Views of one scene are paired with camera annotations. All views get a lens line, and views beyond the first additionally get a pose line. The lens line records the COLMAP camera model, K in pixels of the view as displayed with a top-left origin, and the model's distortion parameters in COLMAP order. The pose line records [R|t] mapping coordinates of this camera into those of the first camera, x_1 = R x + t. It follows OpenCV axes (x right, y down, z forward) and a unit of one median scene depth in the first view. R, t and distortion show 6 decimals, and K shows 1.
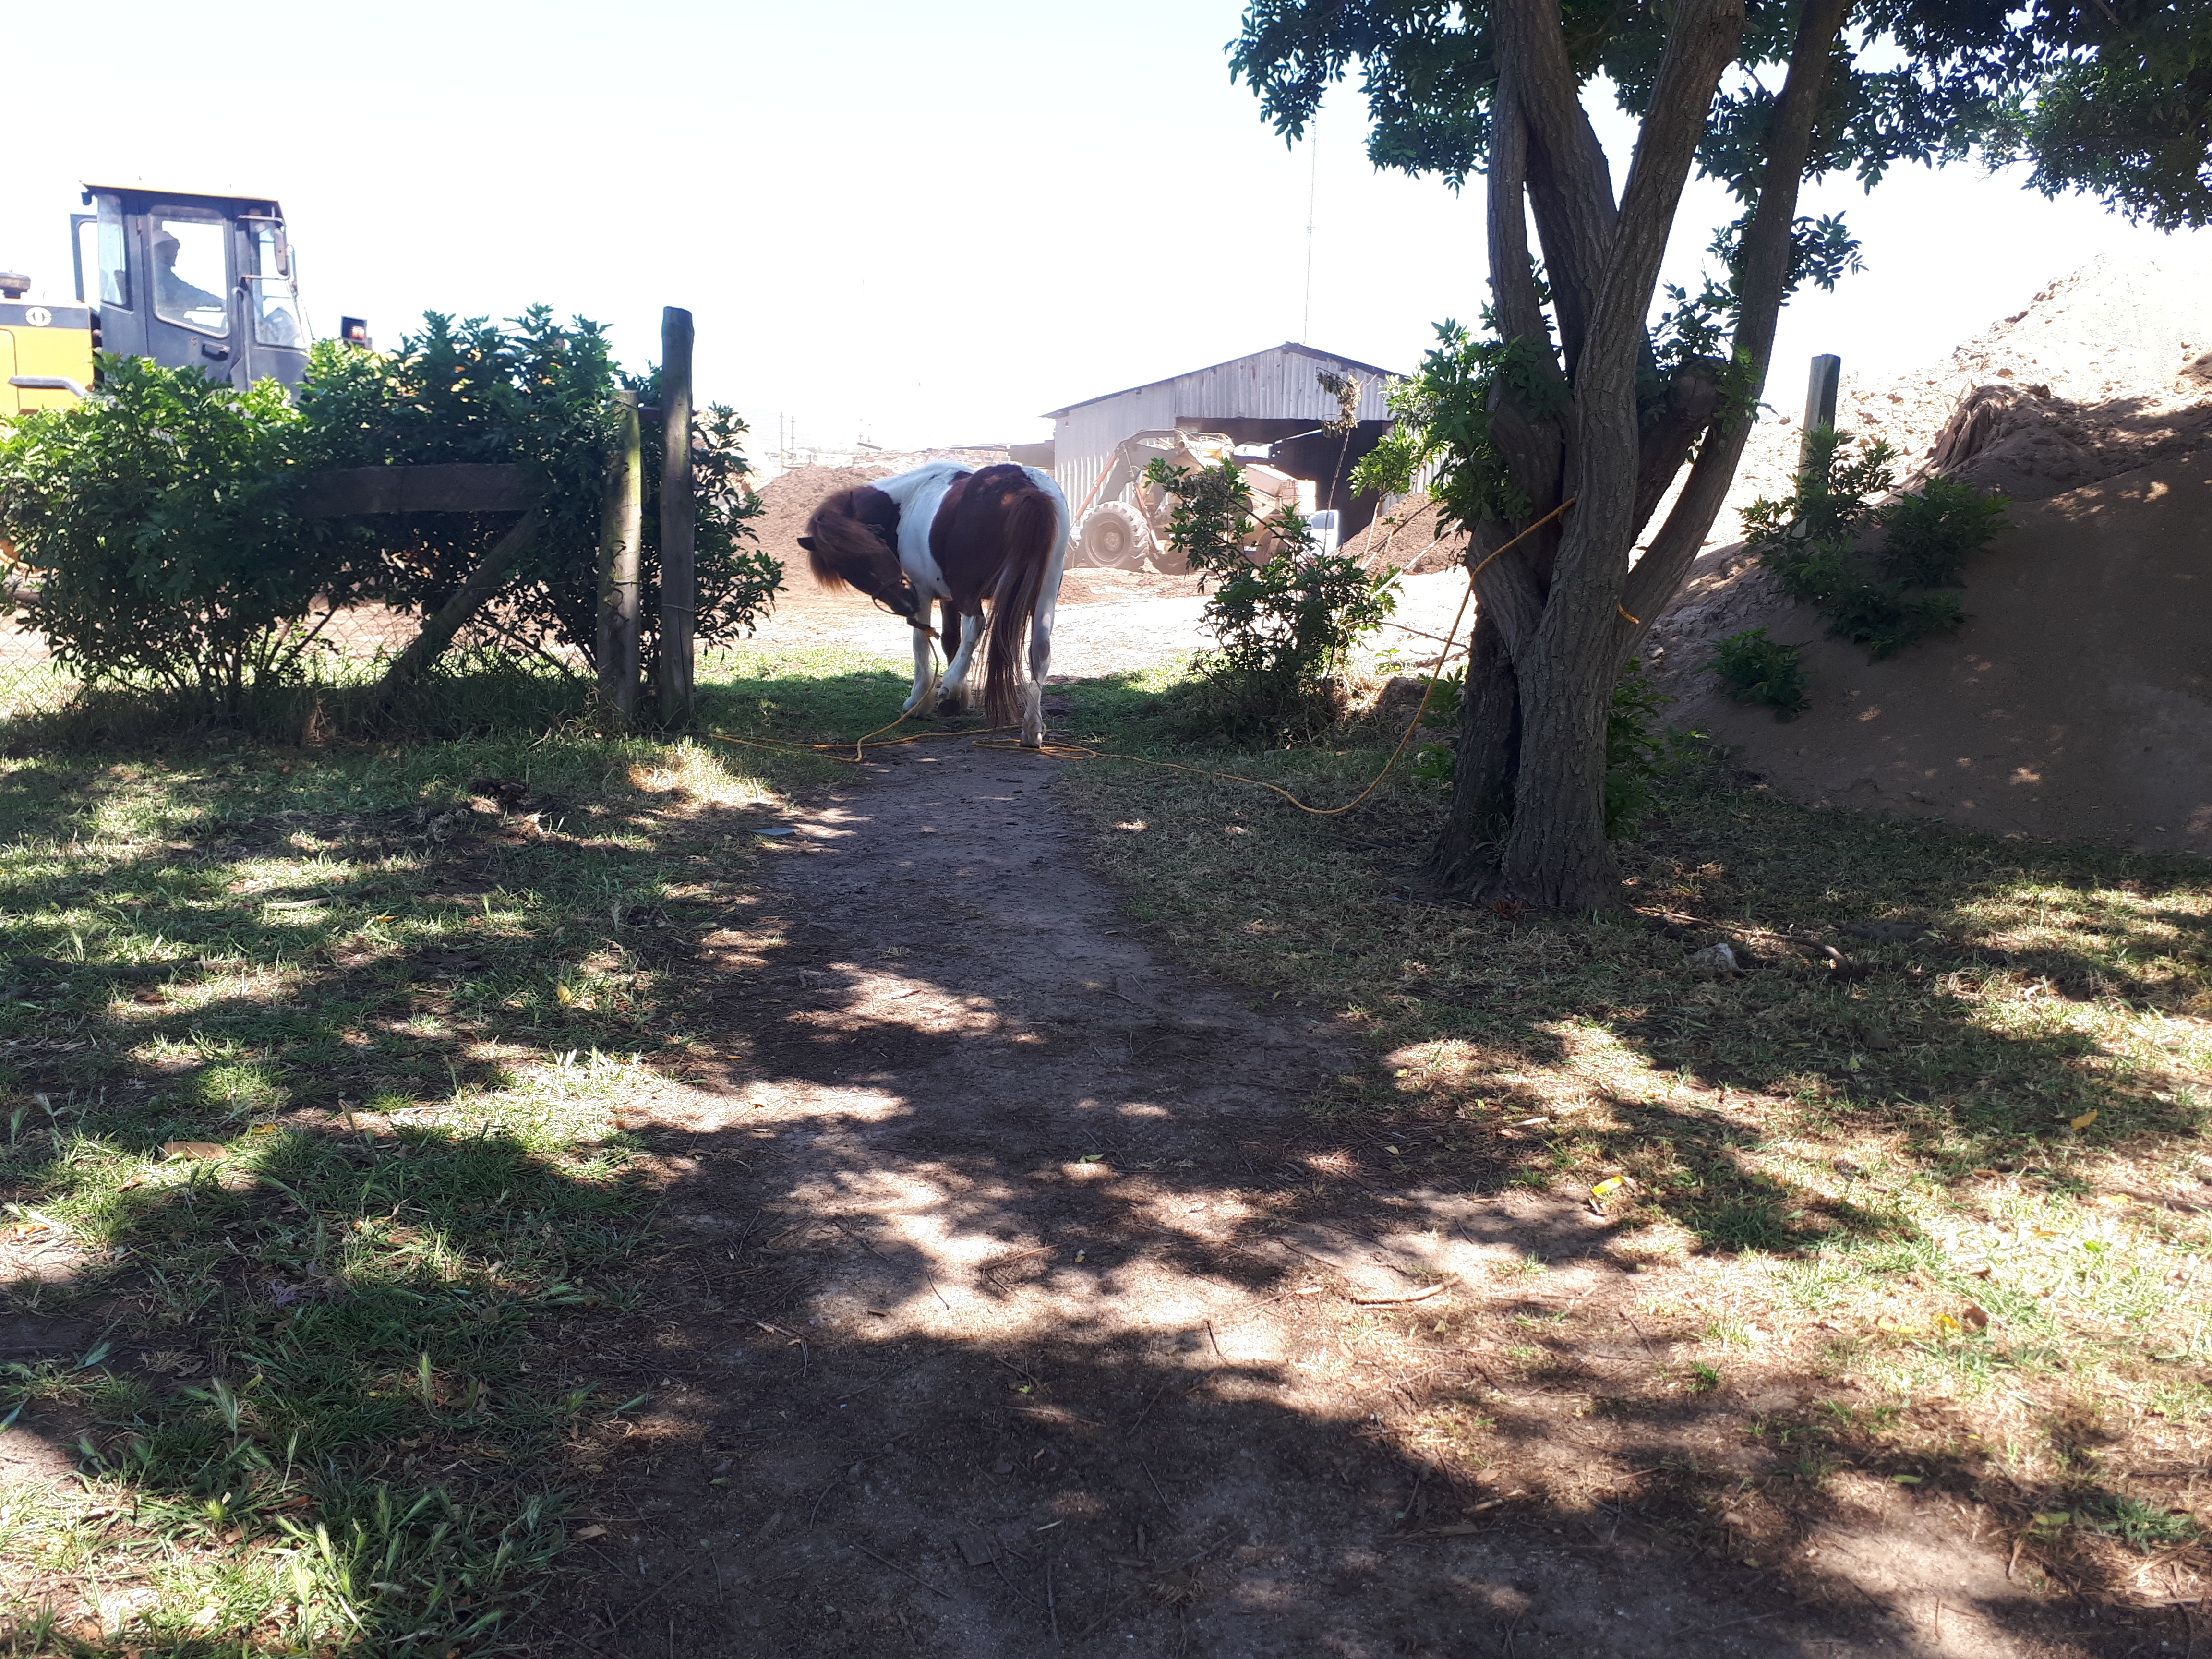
lens RADIAL K [[1777.4, 0, 1106.8], [0, 1777.4, 828.5], [0, 0, 1]] dist [0.053198, -0.056509]
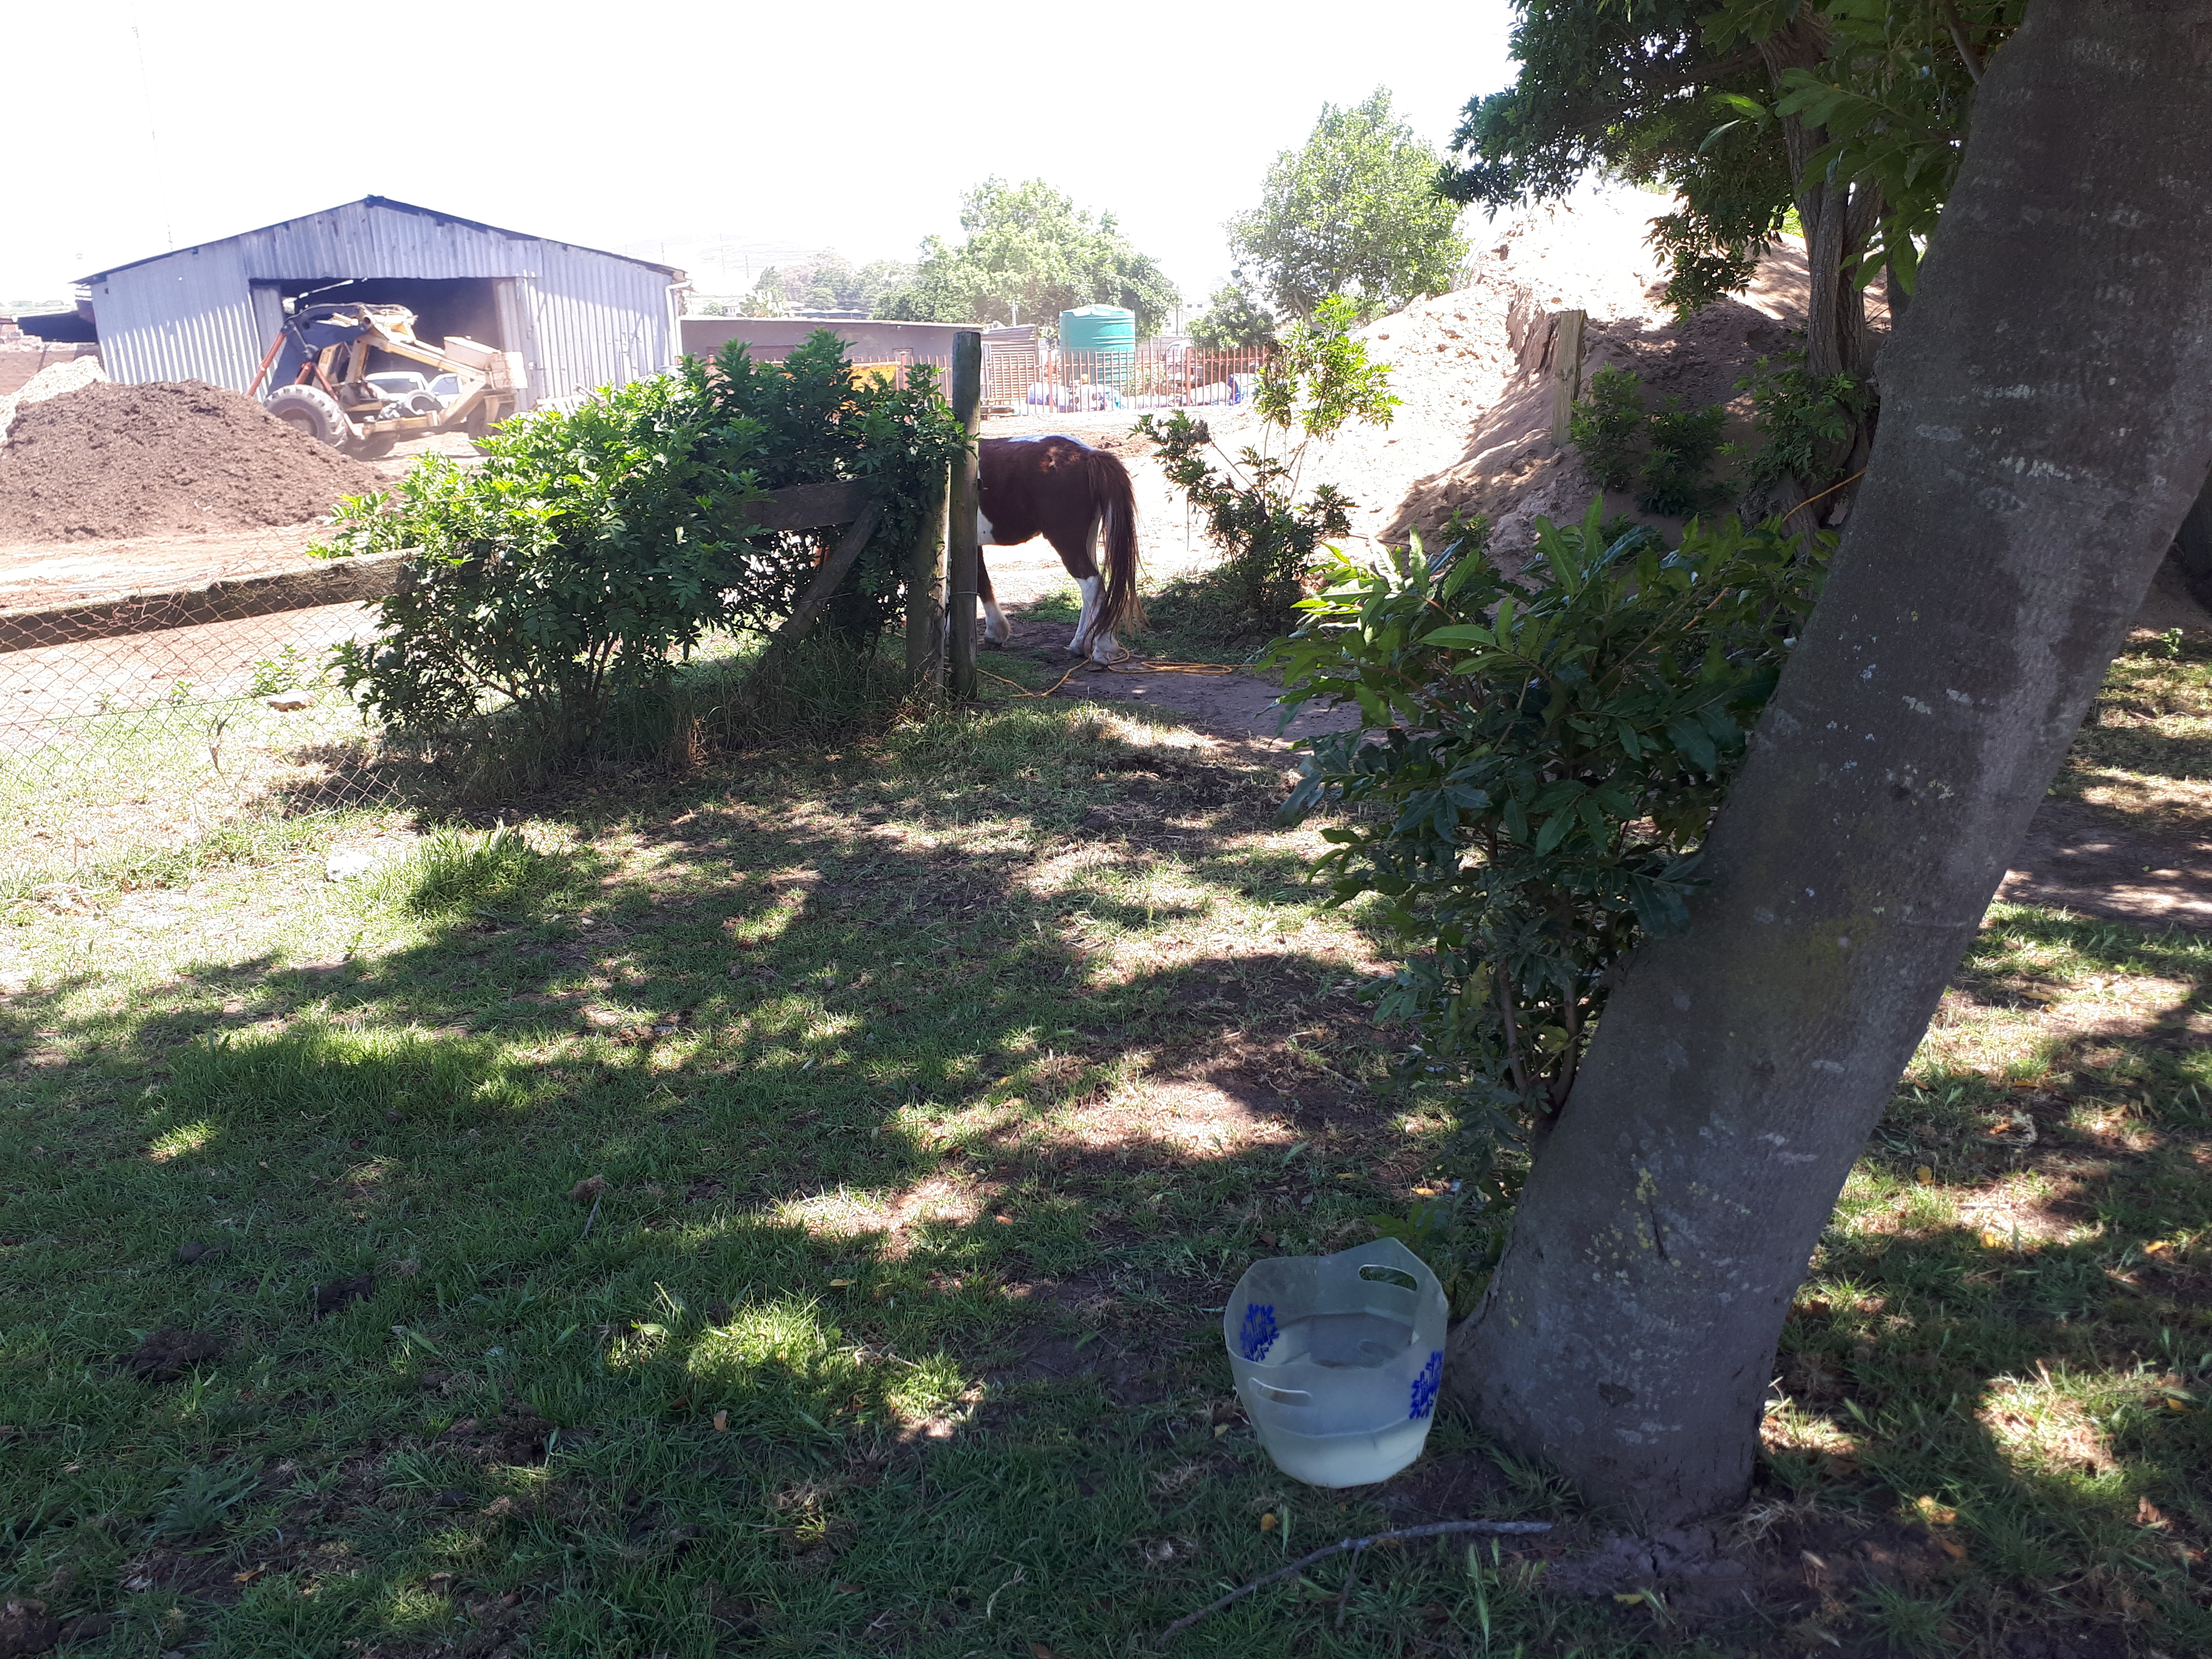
lens RADIAL K [[1777.4, 0, 1085.2], [0, 1777.4, 820.7], [0, 0, 1]] dist [0.053198, -0.056509]
pose [[0.852109, -0.186145, 0.489142, -1.079539], [0.143742, 0.981909, 0.123262, -0.153682], [-0.503237, -0.034722, 0.863450, -0.063549]]
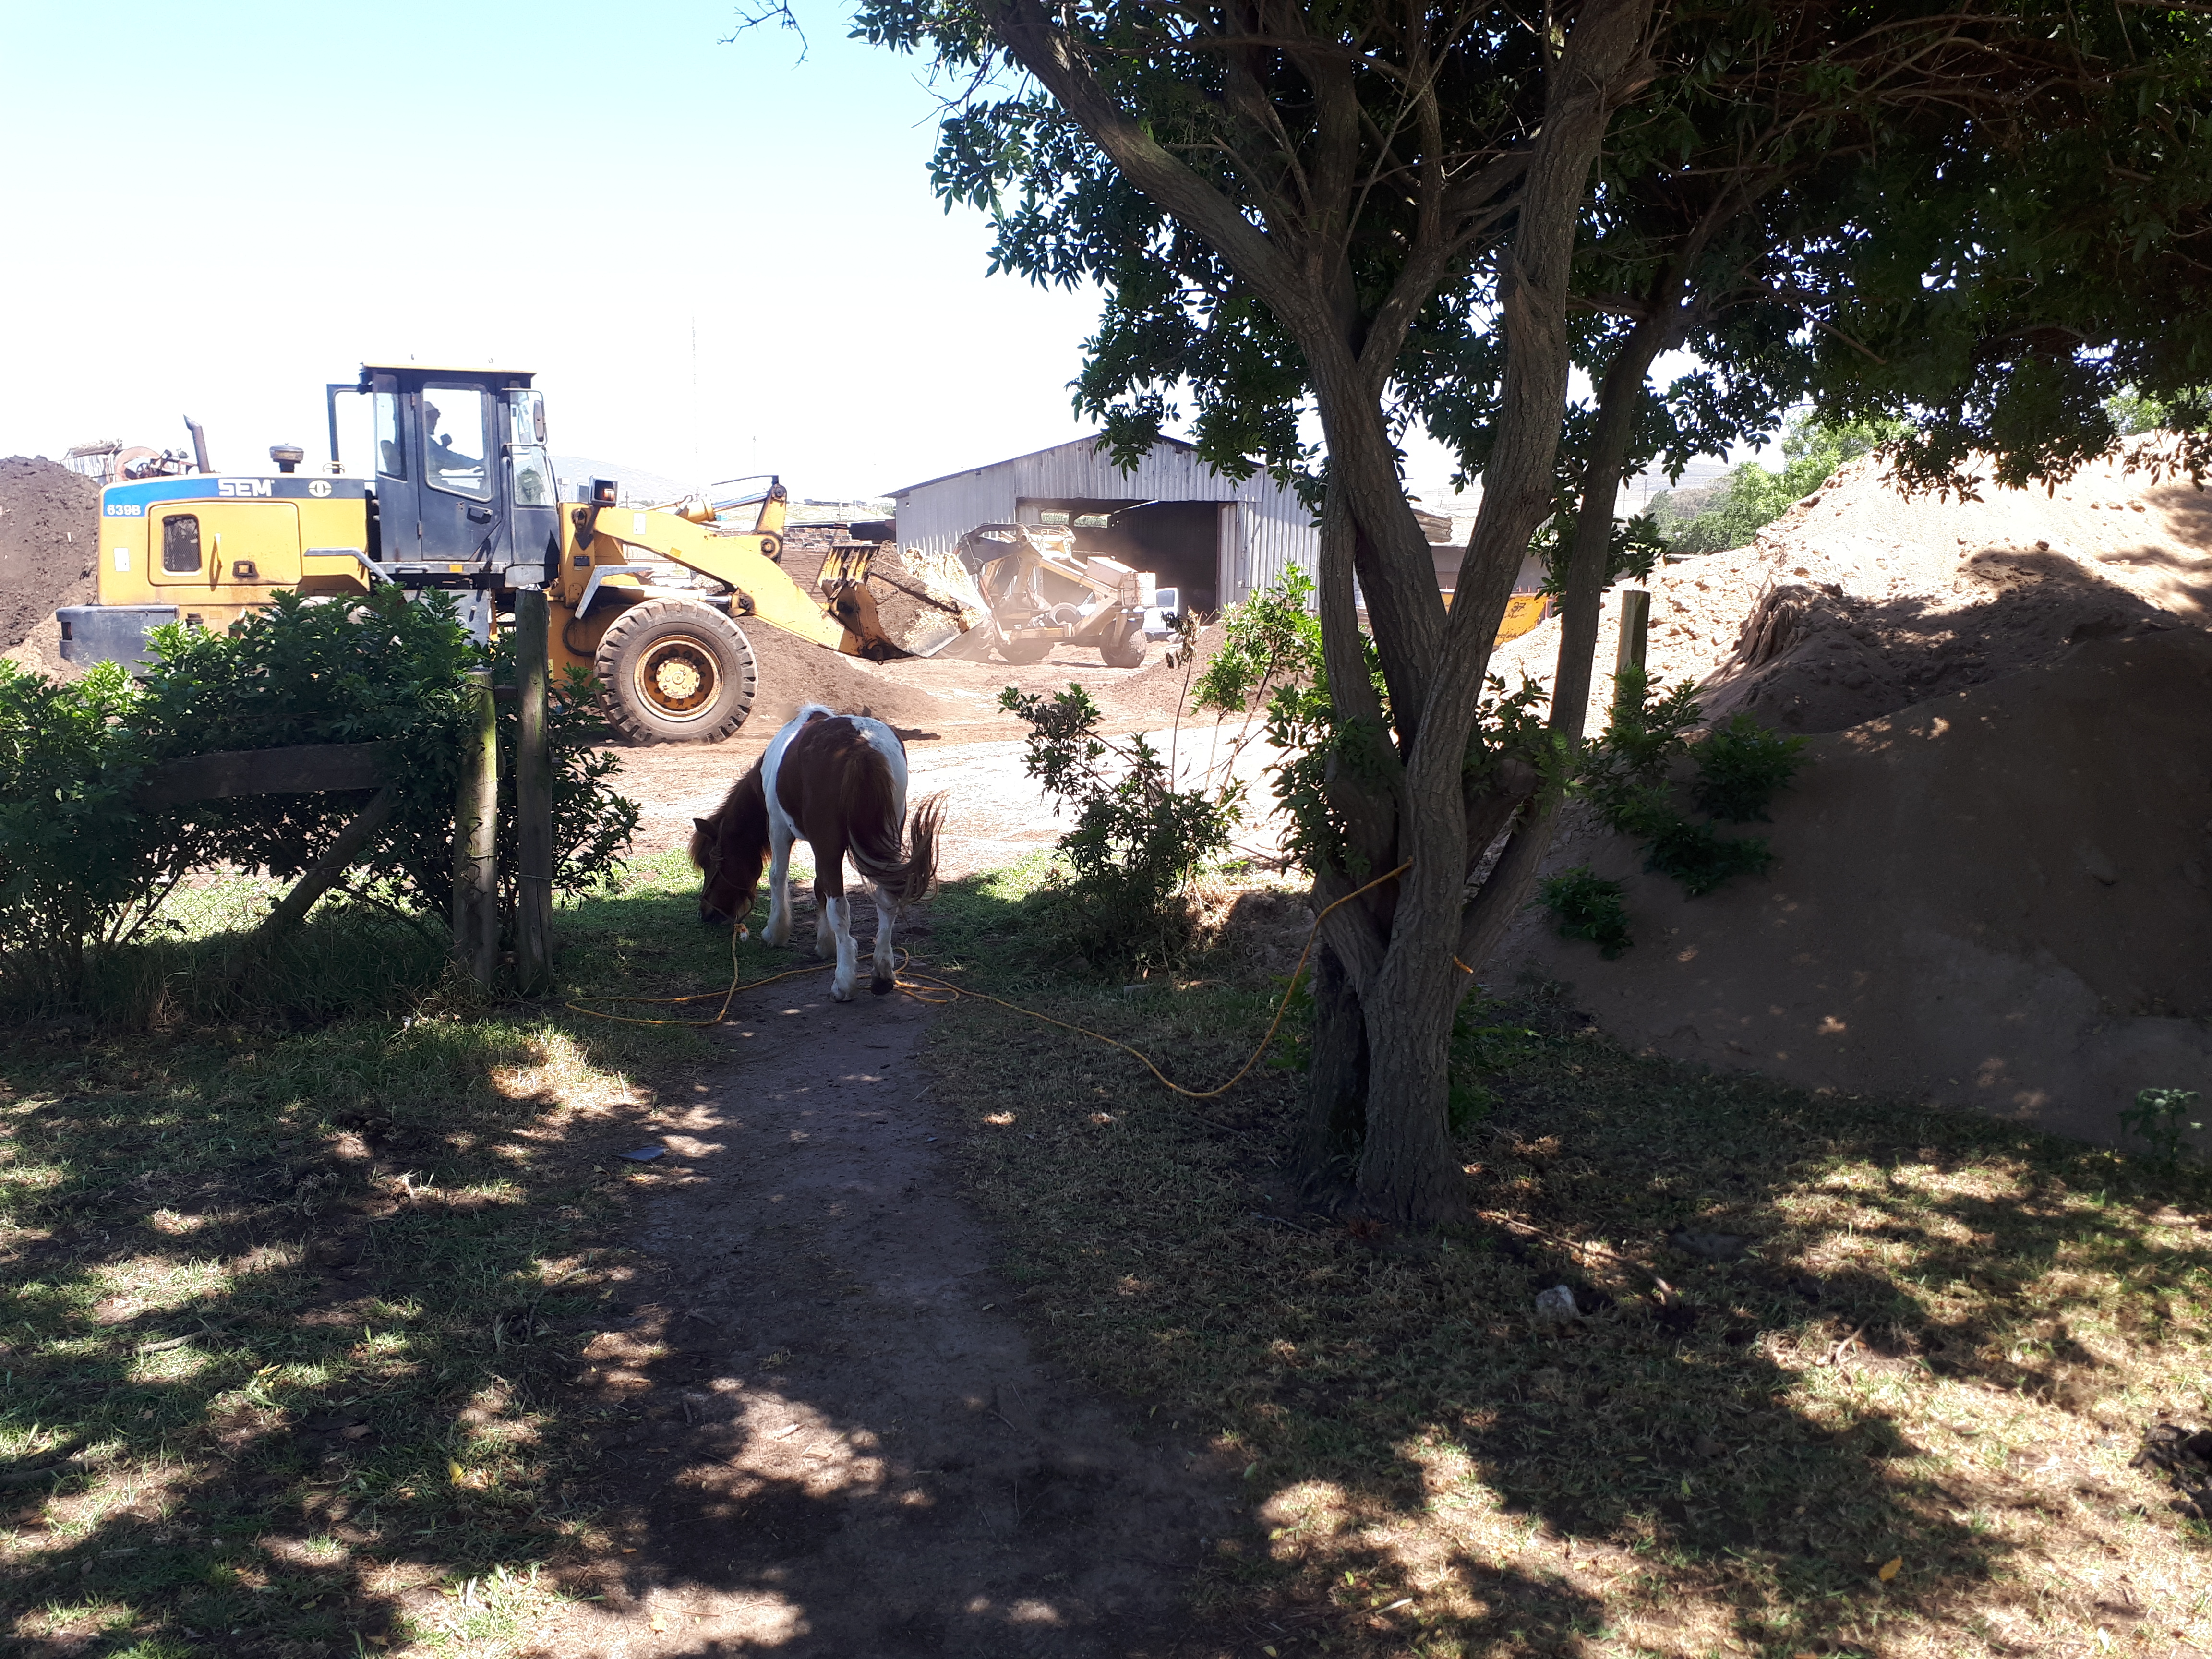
lens RADIAL K [[1777.4, 0, 1105.1], [0, 1777.4, 842.5], [0, 0, 1]] dist [0.053198, -0.056509]
pose [[0.996100, -0.028746, 0.083413, -0.007223], [0.030529, 0.999330, -0.020174, -0.160987], [-0.082777, 0.022641, 0.996311, -0.037443]]
